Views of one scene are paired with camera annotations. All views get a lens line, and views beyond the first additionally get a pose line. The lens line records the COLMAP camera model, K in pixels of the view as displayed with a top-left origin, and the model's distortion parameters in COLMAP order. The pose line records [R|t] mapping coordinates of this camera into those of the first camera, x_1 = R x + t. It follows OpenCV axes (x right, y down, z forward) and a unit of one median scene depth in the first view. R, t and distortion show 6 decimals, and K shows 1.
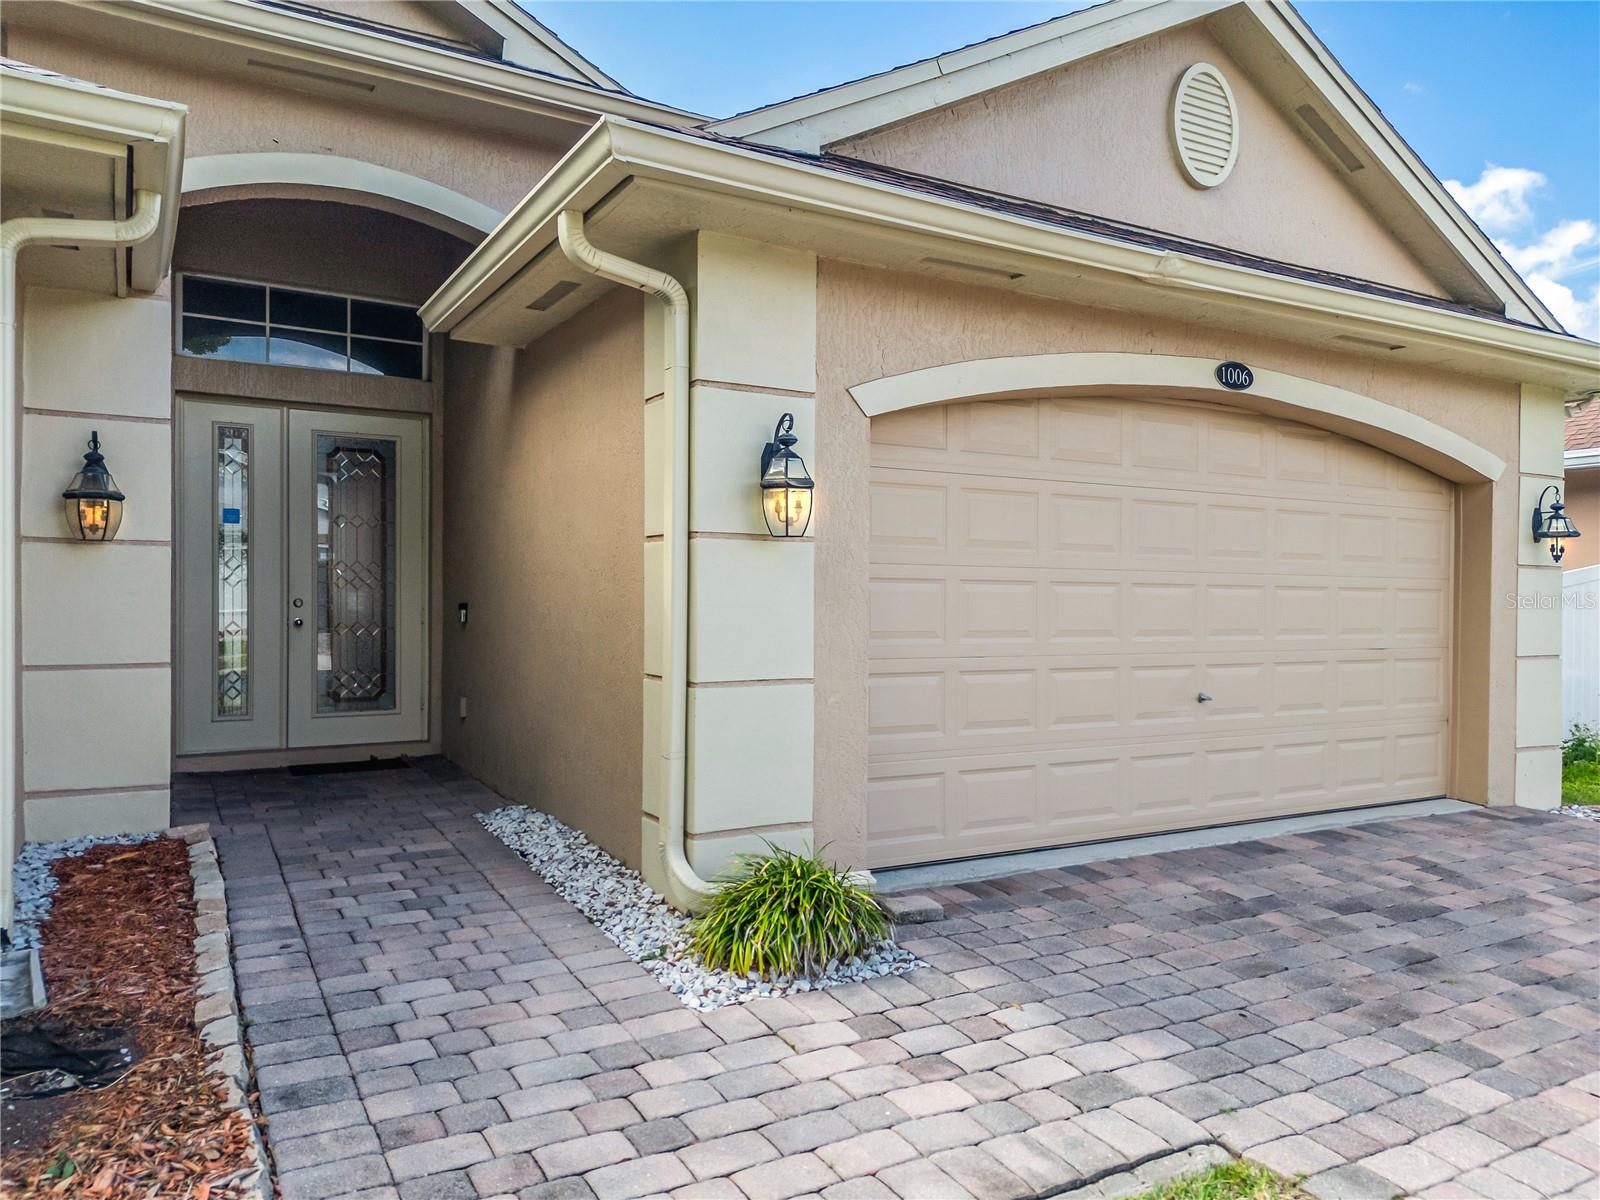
lens RADIAL K [[1128.8, 0, 803.1], [0, 1128.8, 608.5], [0, 0, 1]] dist [0.087143, -0.078333]
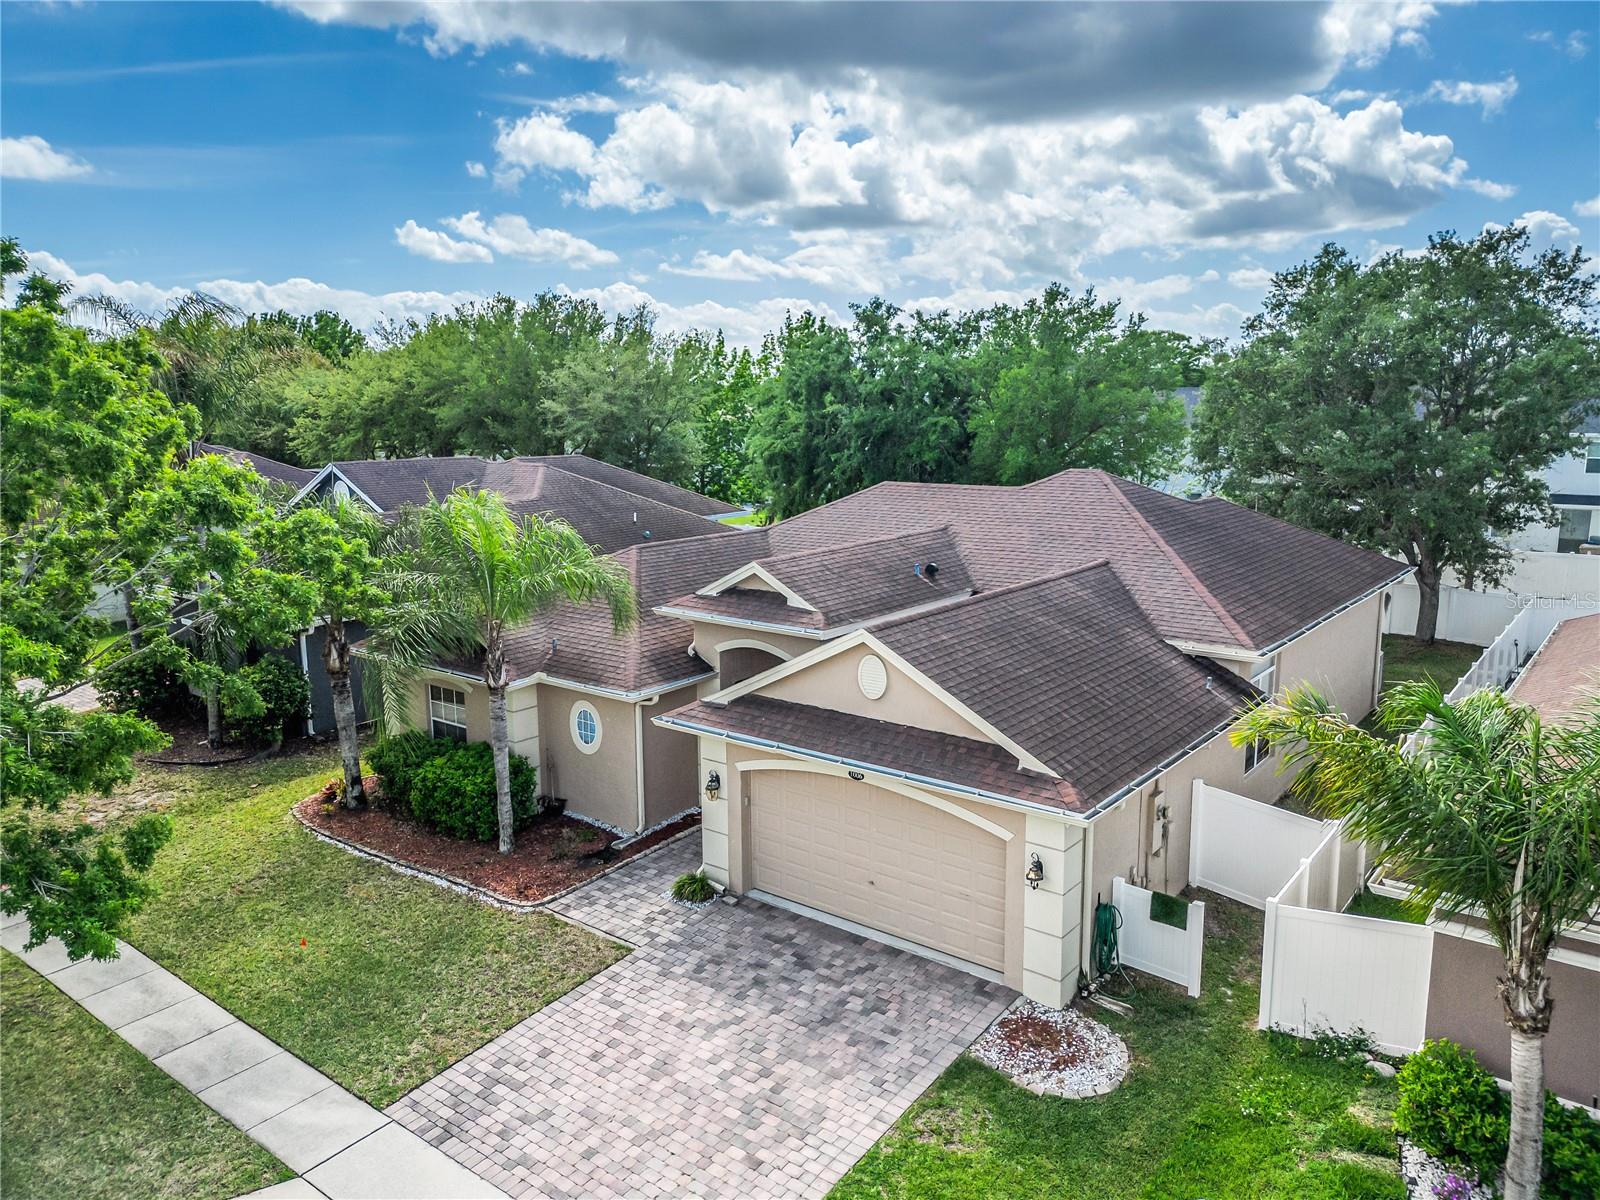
lens RADIAL K [[1128.8, 0, 803.1], [0, 1128.8, 608.5], [0, 0, 1]] dist [0.087143, -0.078333]
pose [[0.373362, 0.160229, -0.913744, 2.258241], [0.006134, 0.984523, 0.175147, -0.884494], [0.927665, -0.070998, 0.366601, -0.080146]]
